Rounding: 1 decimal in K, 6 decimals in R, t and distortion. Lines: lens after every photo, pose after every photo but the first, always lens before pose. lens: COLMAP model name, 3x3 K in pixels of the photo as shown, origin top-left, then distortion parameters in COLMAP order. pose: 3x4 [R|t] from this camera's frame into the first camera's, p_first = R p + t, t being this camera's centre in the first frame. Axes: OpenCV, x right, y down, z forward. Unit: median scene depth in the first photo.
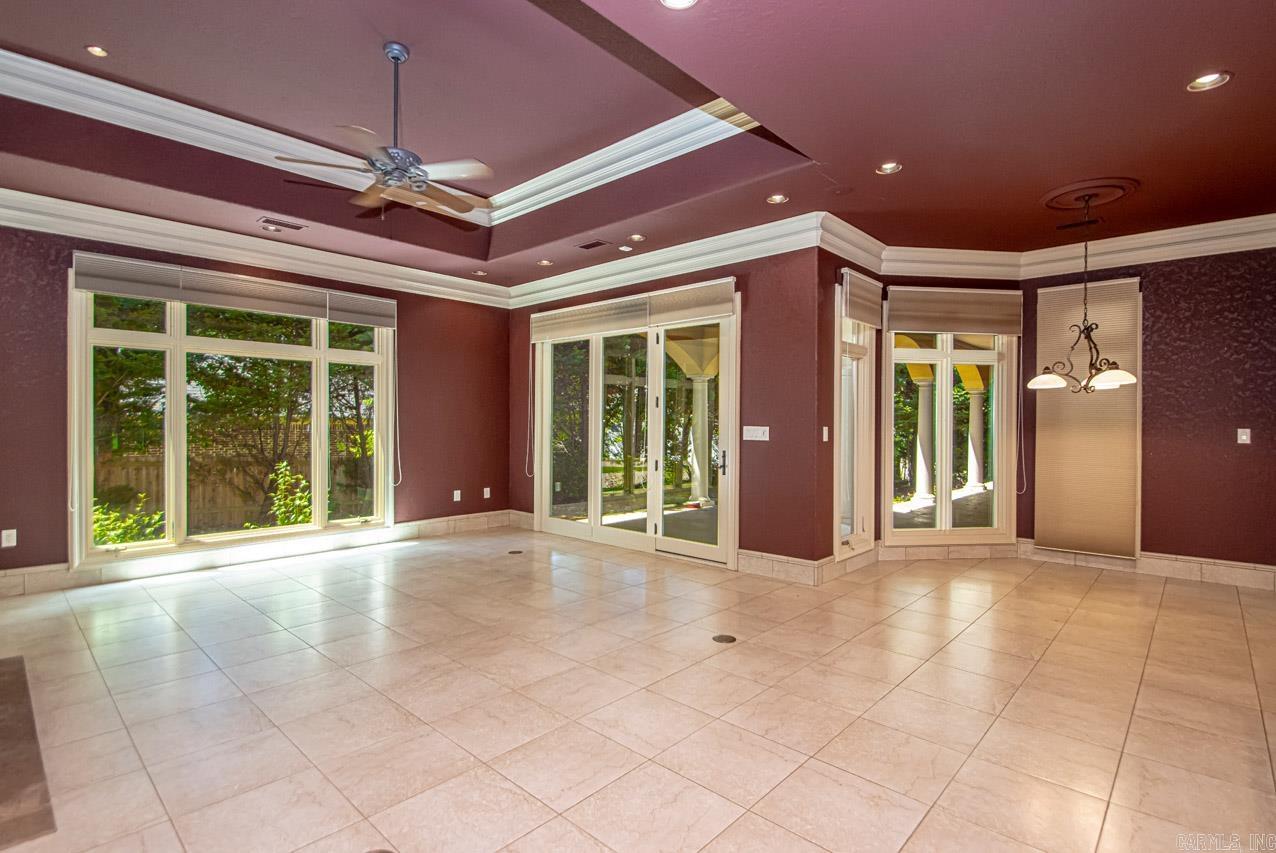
lens RADIAL K [[603.3, 0, 643.3], [0, 603.3, 430.9], [0, 0, 1]] dist [0.020998, -0.016232]
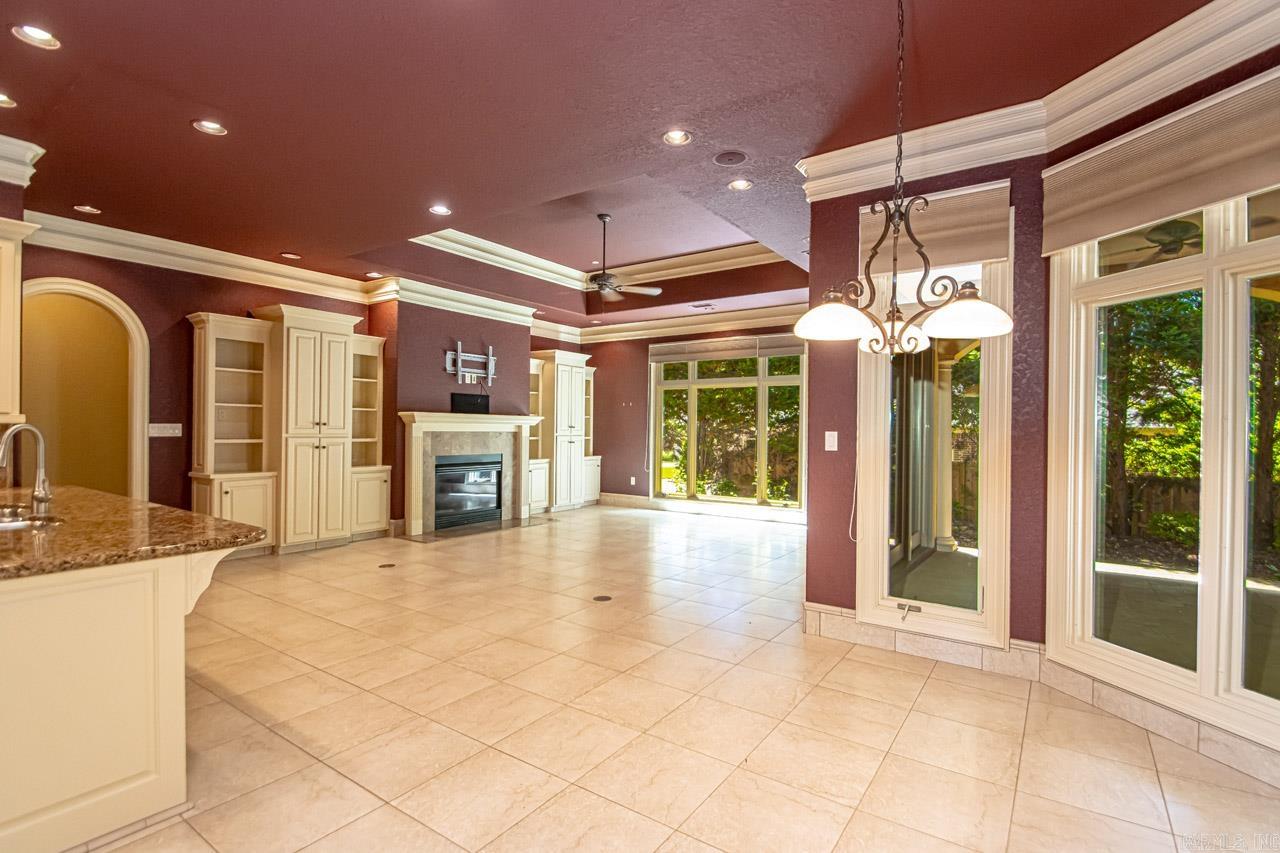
lens RADIAL K [[605.2, 0, 651.3], [0, 605.2, 428.5], [0, 0, 1]] dist [0.020998, -0.016232]
pose [[0.148376, -0.003215, -0.988926, 0.954960], [-0.021440, 0.999749, -0.006467, -0.000870], [0.988699, 0.022162, 0.148270, 0.624107]]
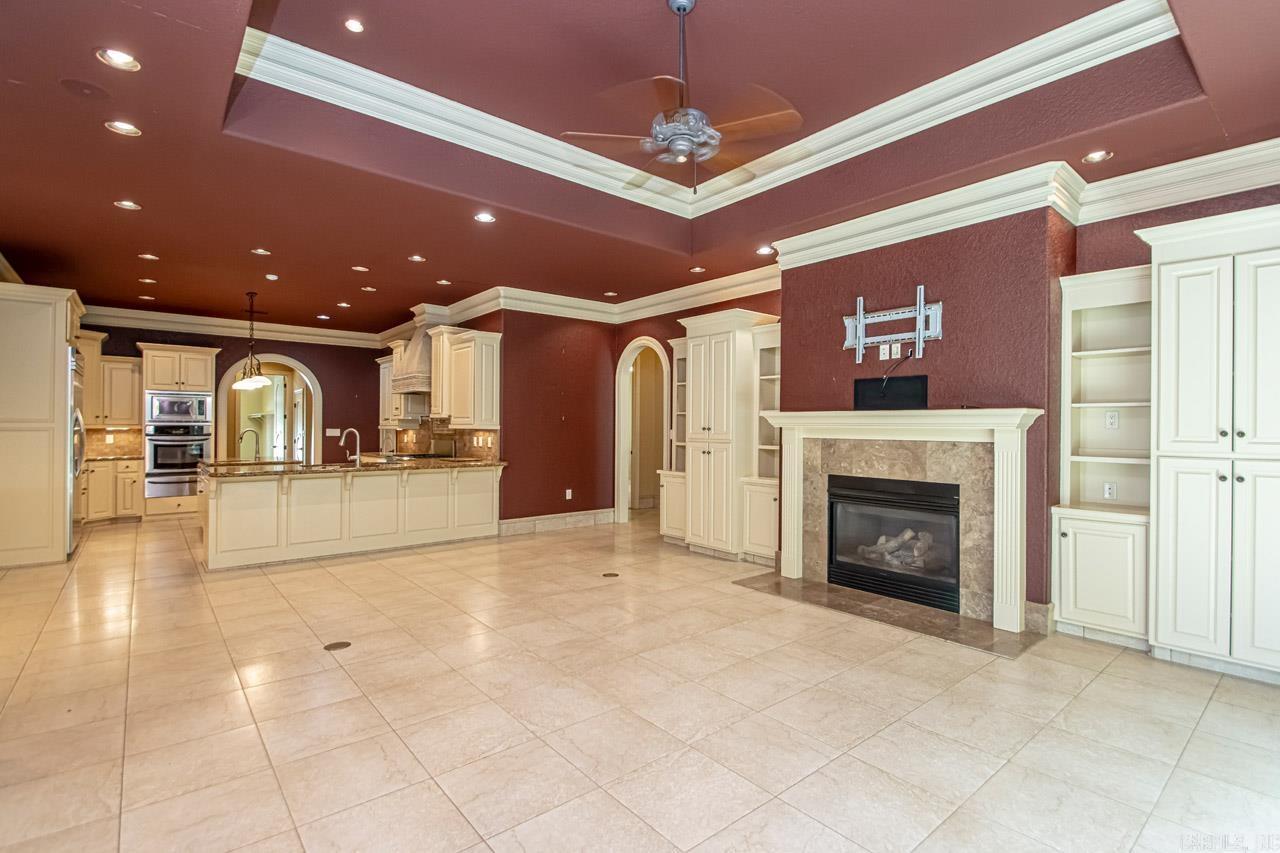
lens RADIAL K [[605.2, 0, 650.8], [0, 605.2, 422.2], [0, 0, 1]] dist [0.020998, -0.016232]
pose [[-0.992214, -0.010387, 0.124113, -0.339675], [-0.009981, 0.999943, 0.003891, -0.019224], [-0.124147, 0.002621, -0.992260, 1.327874]]
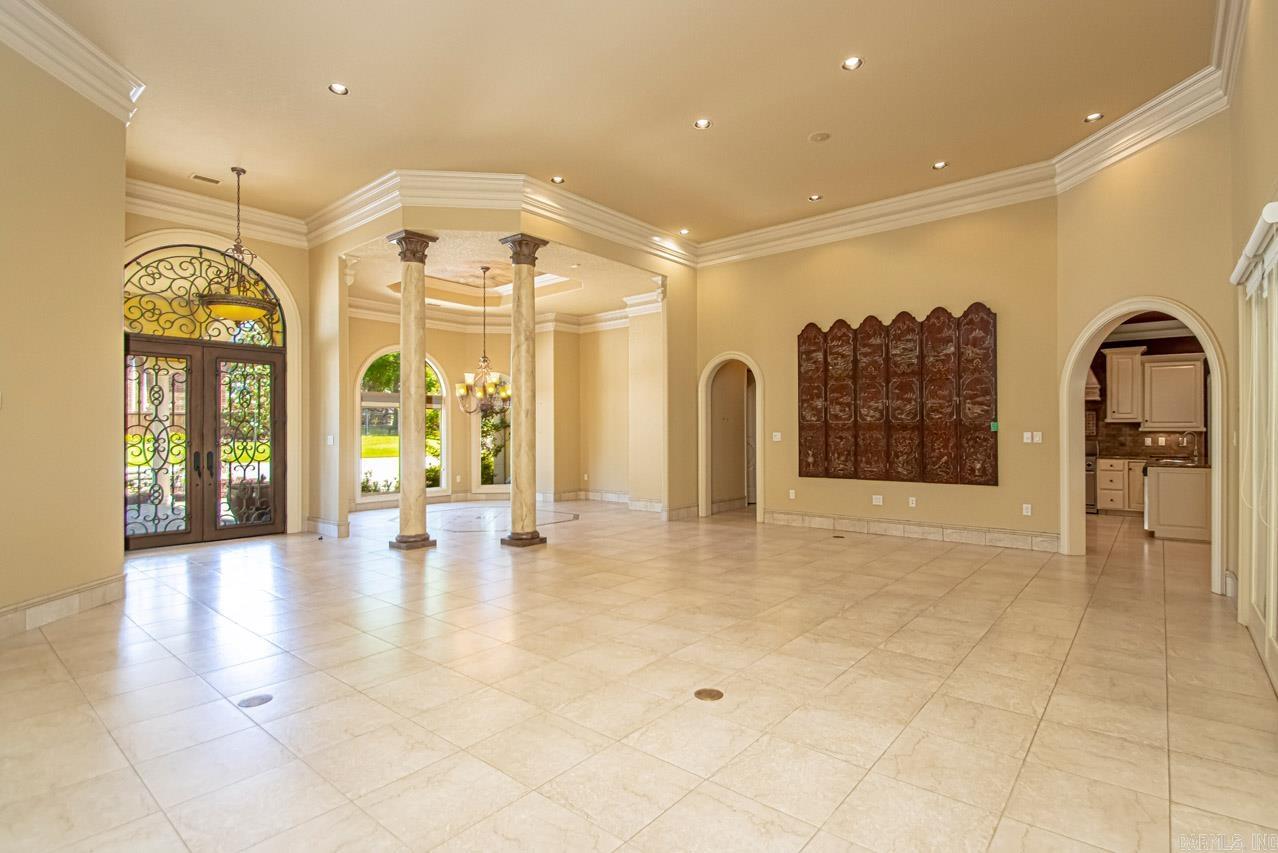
lens RADIAL K [[604.2, 0, 644.1], [0, 604.2, 431.4], [0, 0, 1]] dist [0.020998, -0.016232]
pose [[-0.997764, -0.006760, -0.066490, 1.866405], [-0.007500, 0.999913, 0.010883, -0.000848], [0.066410, 0.011357, -0.997728, 1.616523]]
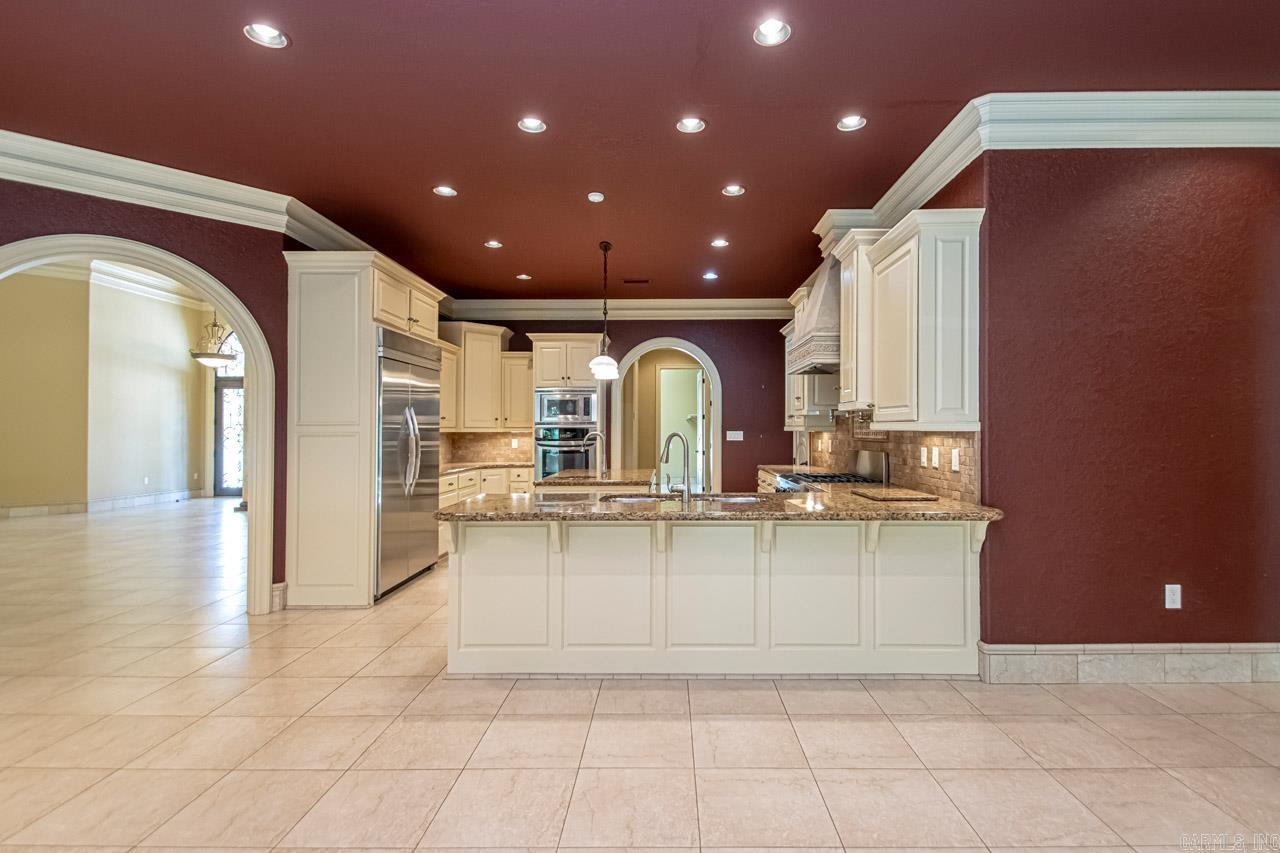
lens RADIAL K [[605.2, 0, 672.8], [0, 605.2, 429.9], [0, 0, 1]] dist [0.020998, -0.016232]
pose [[-0.686982, -0.006855, 0.726642, -0.055622], [0.007517, 0.999835, 0.016539, -0.008264], [-0.726635, 0.016824, -0.686818, 0.637758]]
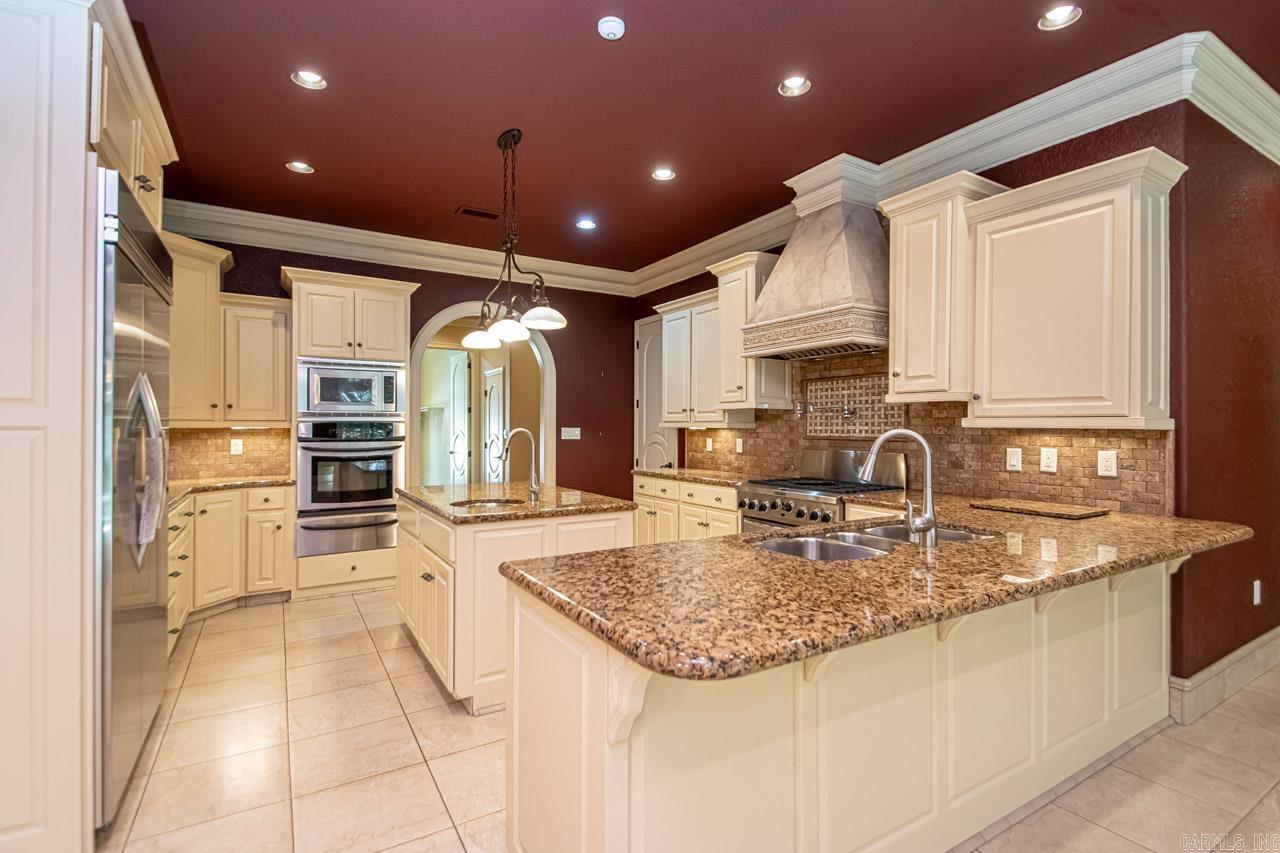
lens RADIAL K [[605.2, 0, 656.8], [0, 605.2, 417.9], [0, 0, 1]] dist [0.020998, -0.016232]
pose [[-0.966139, -0.007605, 0.257910, 0.454653], [-0.007285, 0.999971, 0.002197, -0.002609], [-0.257919, 0.000244, -0.966166, 0.612067]]
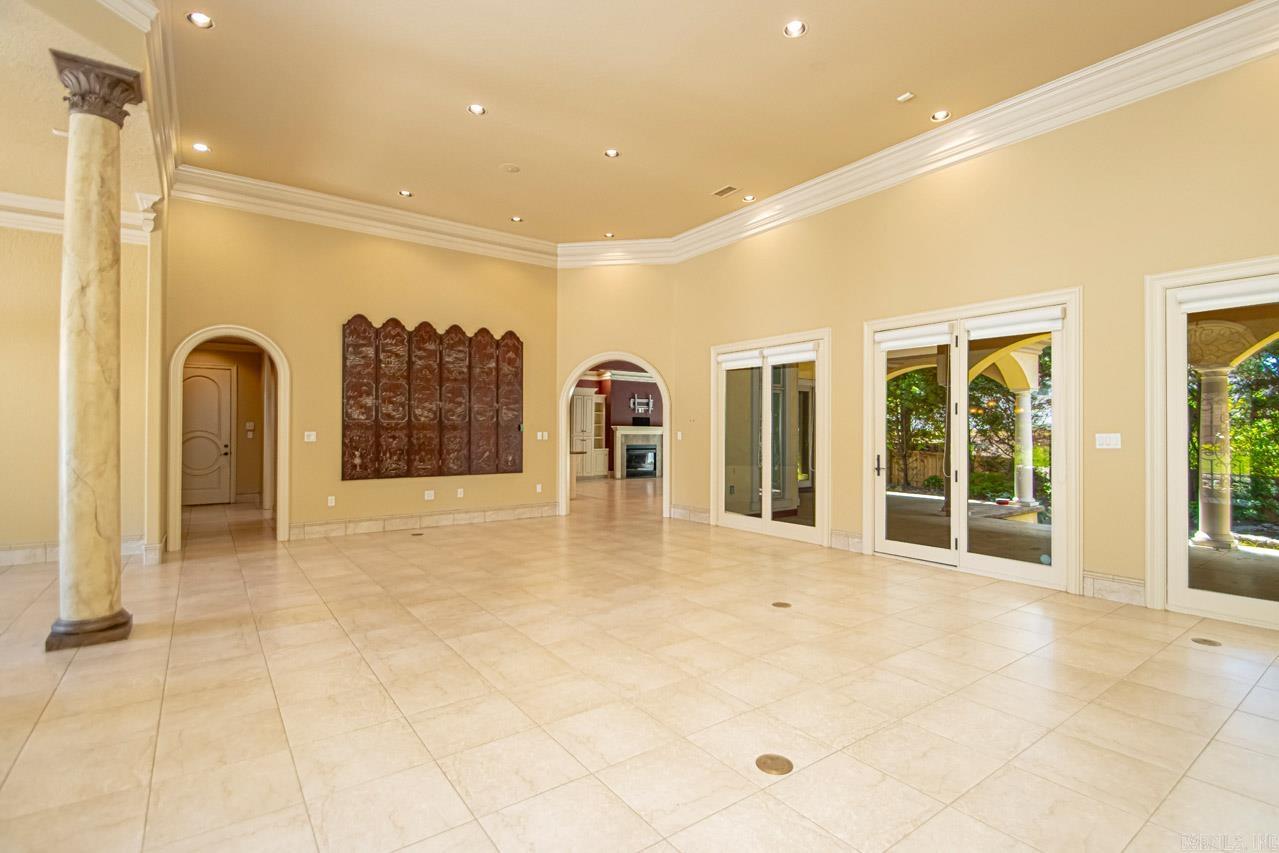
lens RADIAL K [[604.7, 0, 645.1], [0, 604.7, 424.0], [0, 0, 1]] dist [0.020998, -0.016232]
pose [[-0.188511, -0.022047, -0.981824, 2.626409], [-0.014657, 0.999700, -0.019634, 0.015280], [0.981962, 0.010689, -0.188777, 1.042534]]
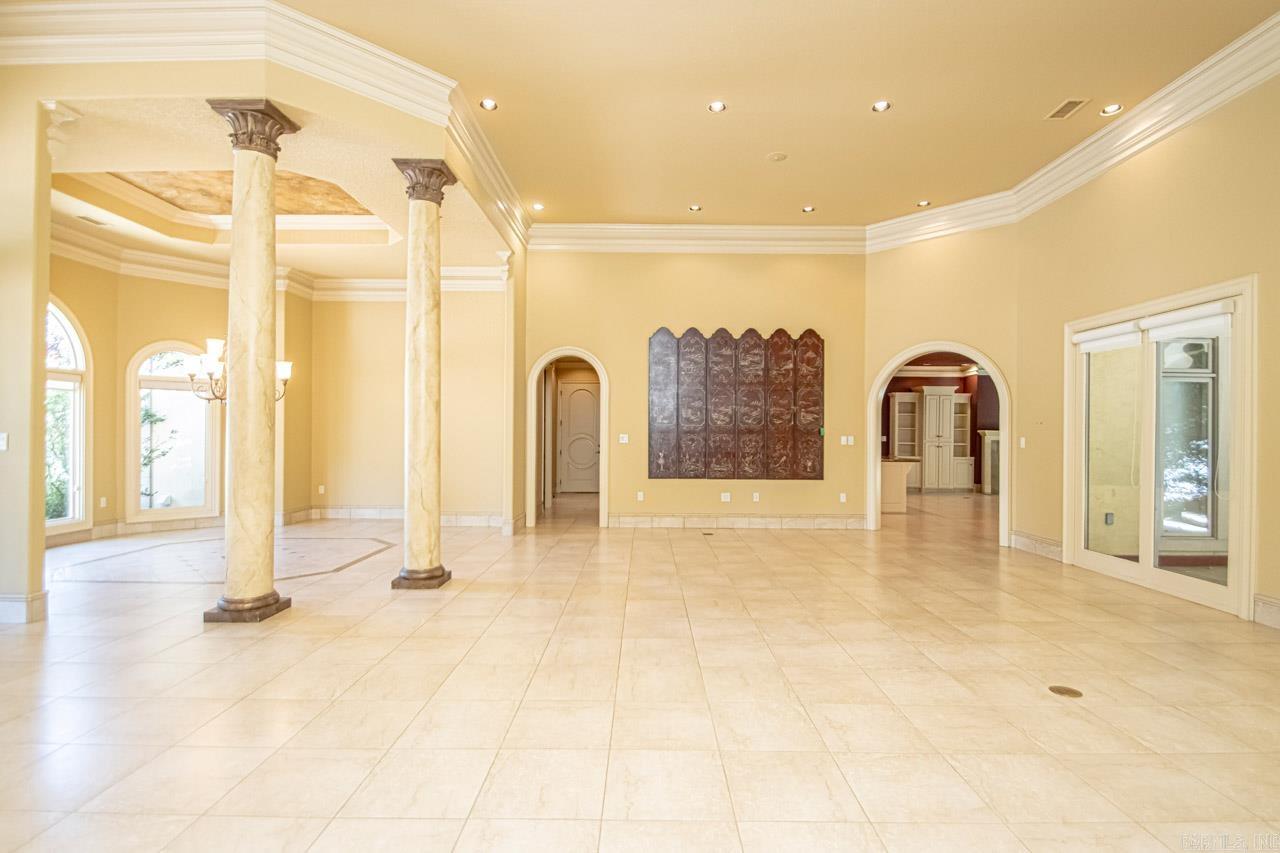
lens RADIAL K [[605.2, 0, 636.8], [0, 605.2, 428.9], [0, 0, 1]] dist [0.020998, -0.016232]
pose [[-0.734967, -0.021999, -0.677745, 2.456542], [-0.024379, 0.999685, -0.006012, 0.011459], [0.677664, 0.012104, -0.735272, 1.216605]]
